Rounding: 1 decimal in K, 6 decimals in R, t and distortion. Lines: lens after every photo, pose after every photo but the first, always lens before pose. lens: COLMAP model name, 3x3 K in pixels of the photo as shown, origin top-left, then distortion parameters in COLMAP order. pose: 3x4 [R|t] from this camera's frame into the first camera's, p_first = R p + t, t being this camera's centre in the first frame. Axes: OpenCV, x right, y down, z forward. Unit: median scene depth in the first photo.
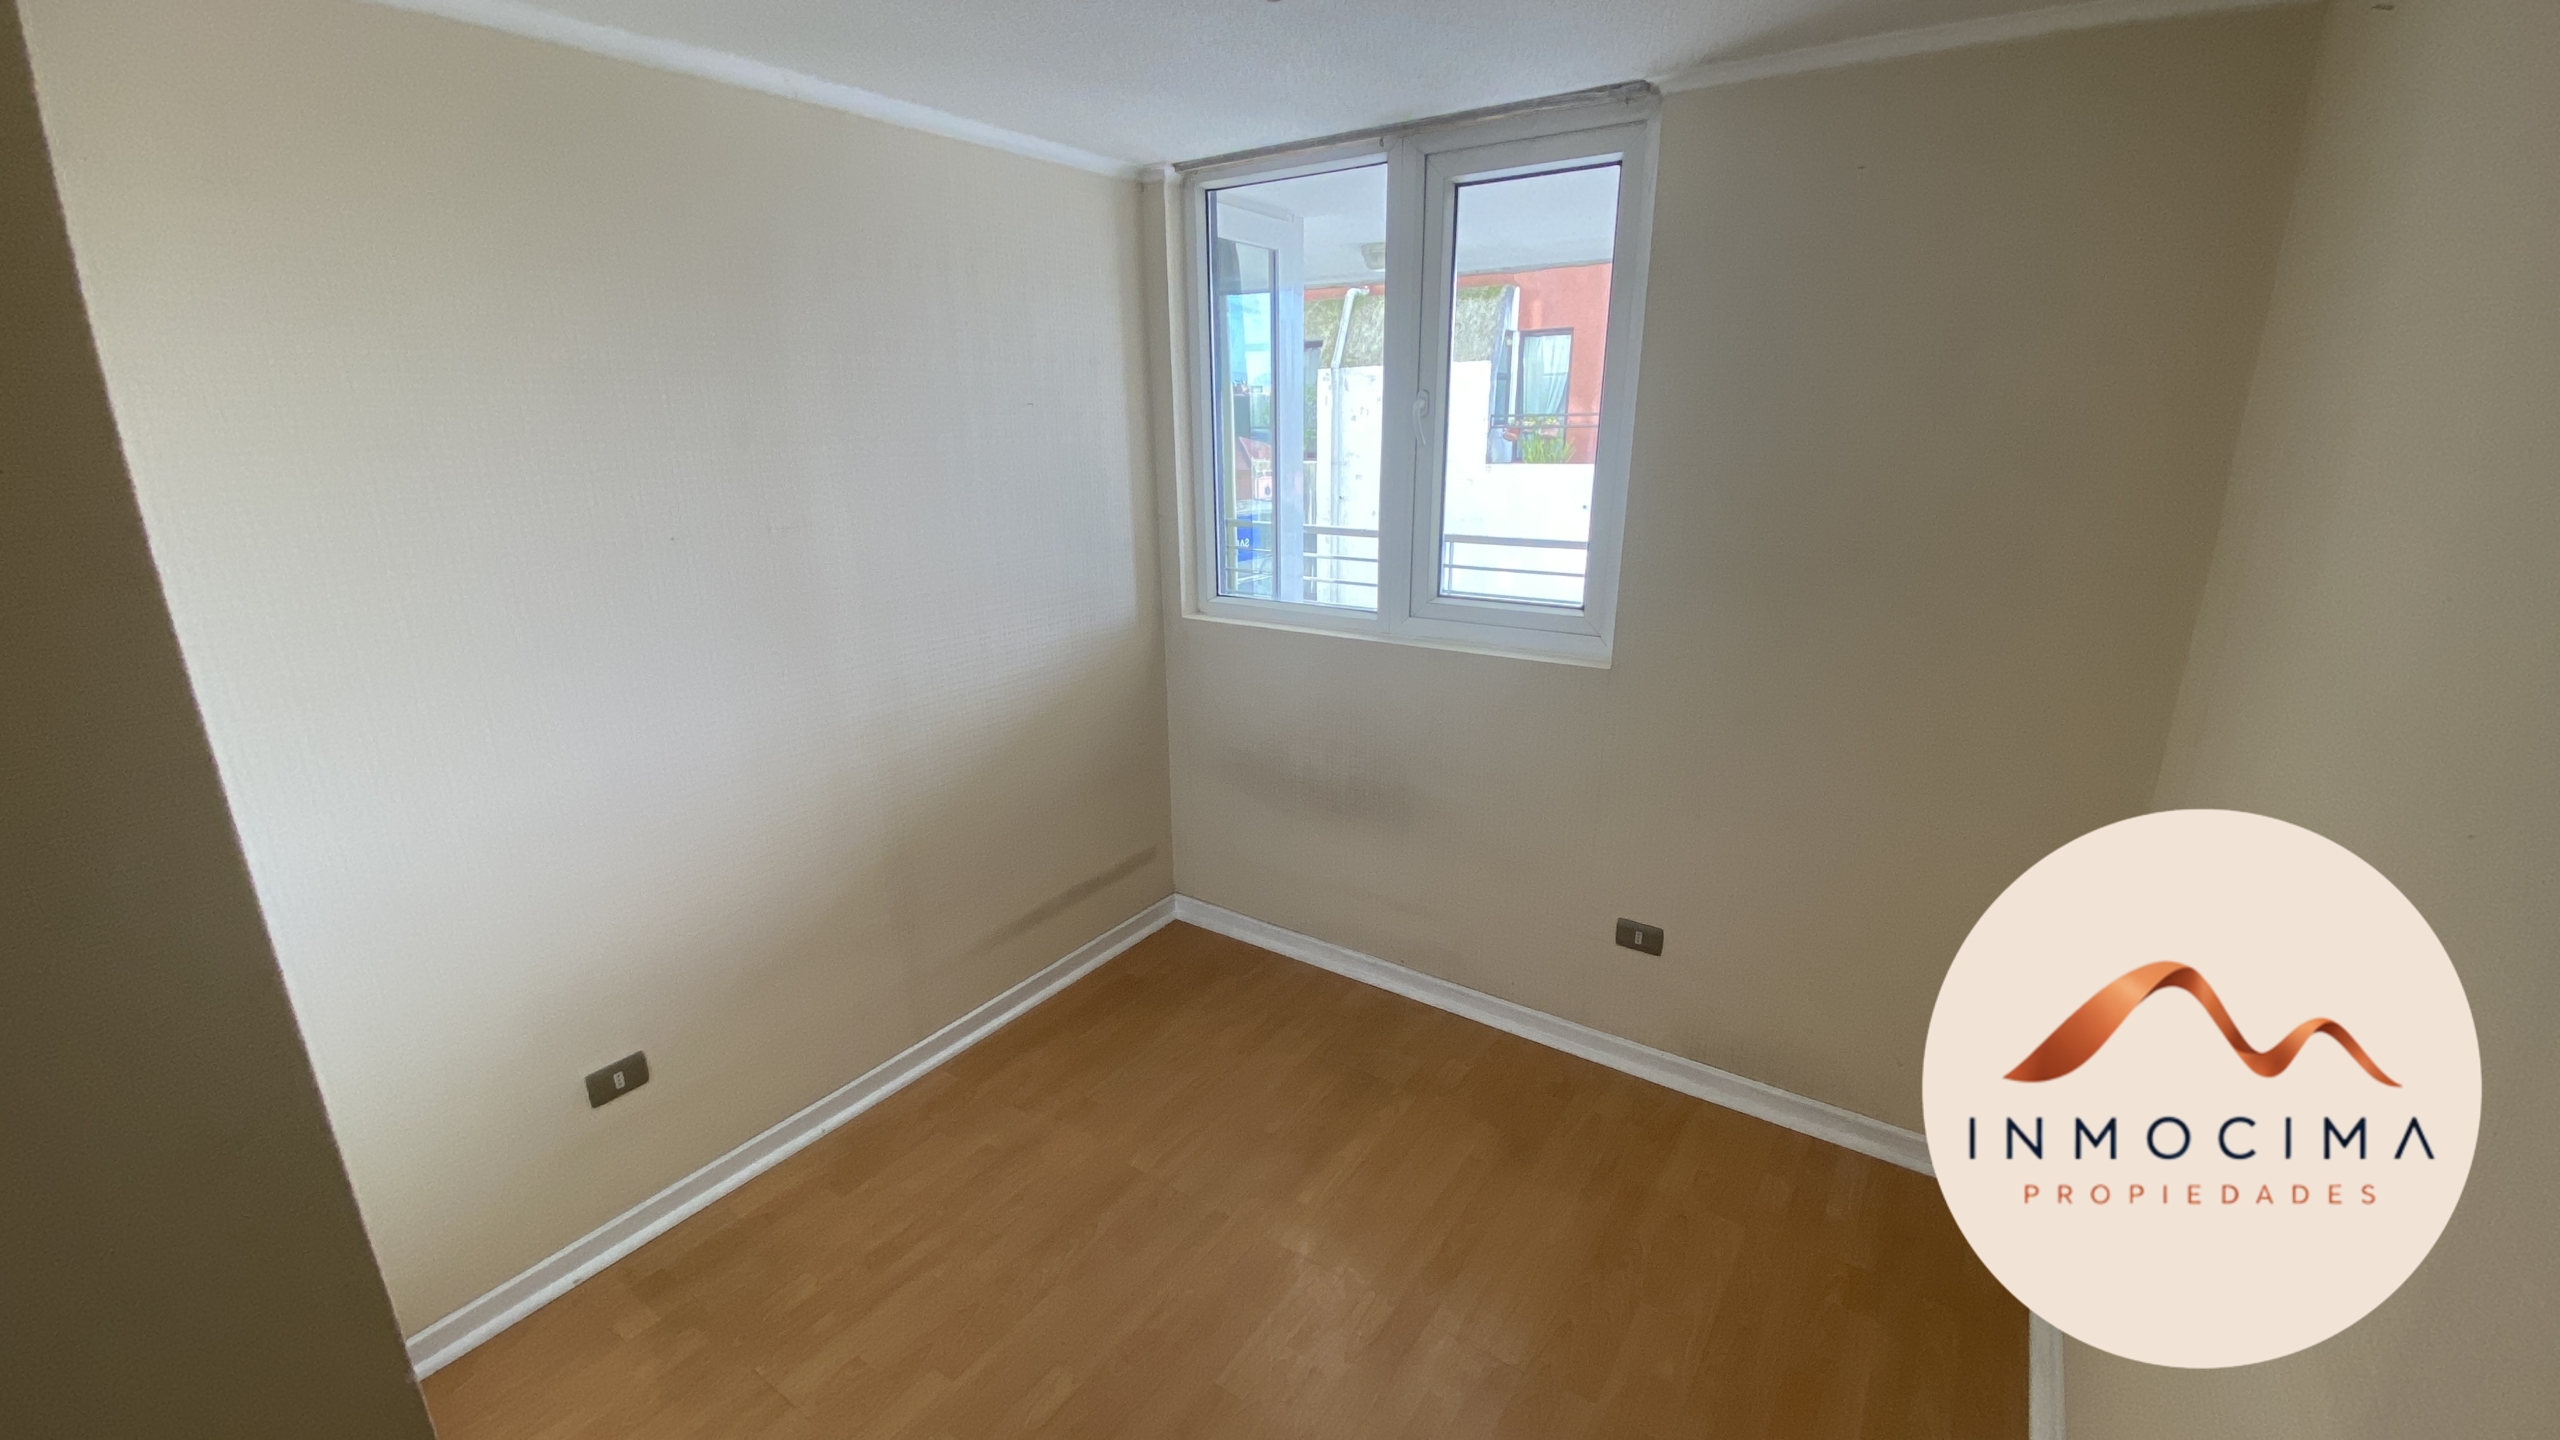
lens RADIAL K [[1039.1, 0, 1281.7], [0, 1039.1, 722.9], [0, 0, 1]] dist [0.062467, -0.044602]
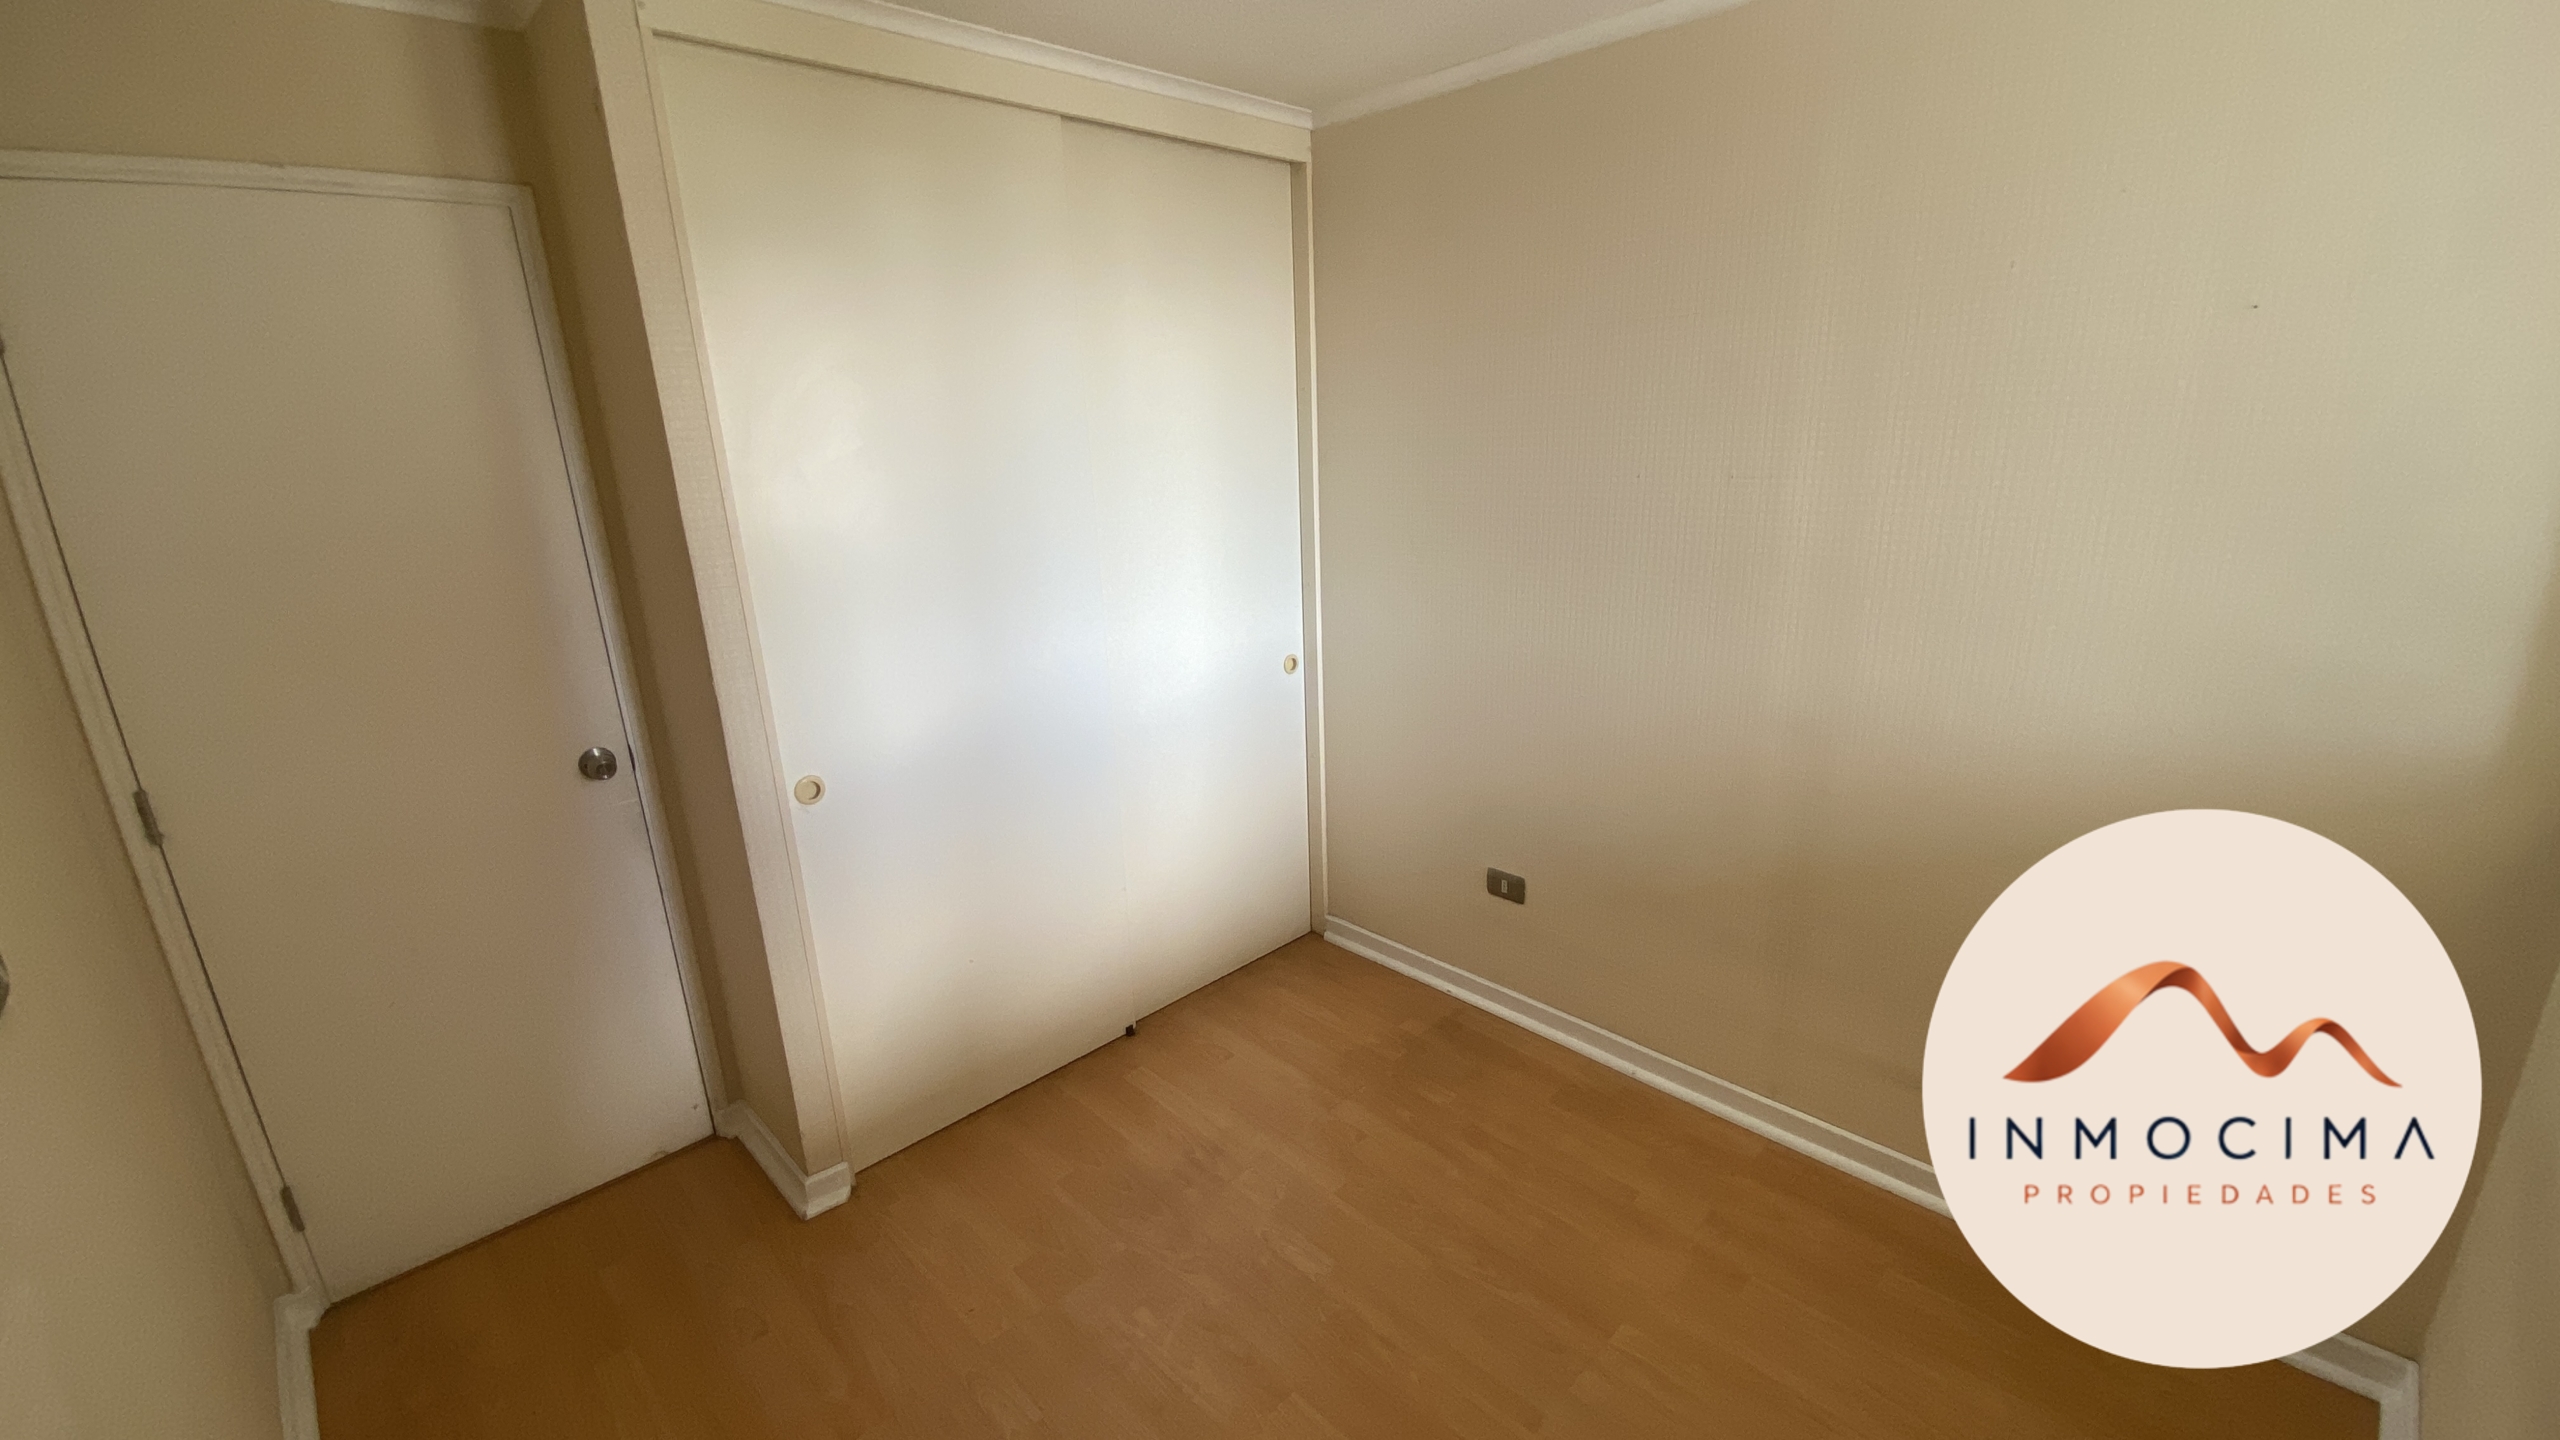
lens RADIAL K [[1039.1, 0, 1281.7], [0, 1039.1, 722.9], [0, 0, 1]] dist [0.062467, -0.044602]
pose [[-0.178490, 0.289350, -0.940435, 0.562057], [-0.257719, 0.908667, 0.328489, -0.193747], [0.949591, 0.301000, -0.087617, 0.774012]]
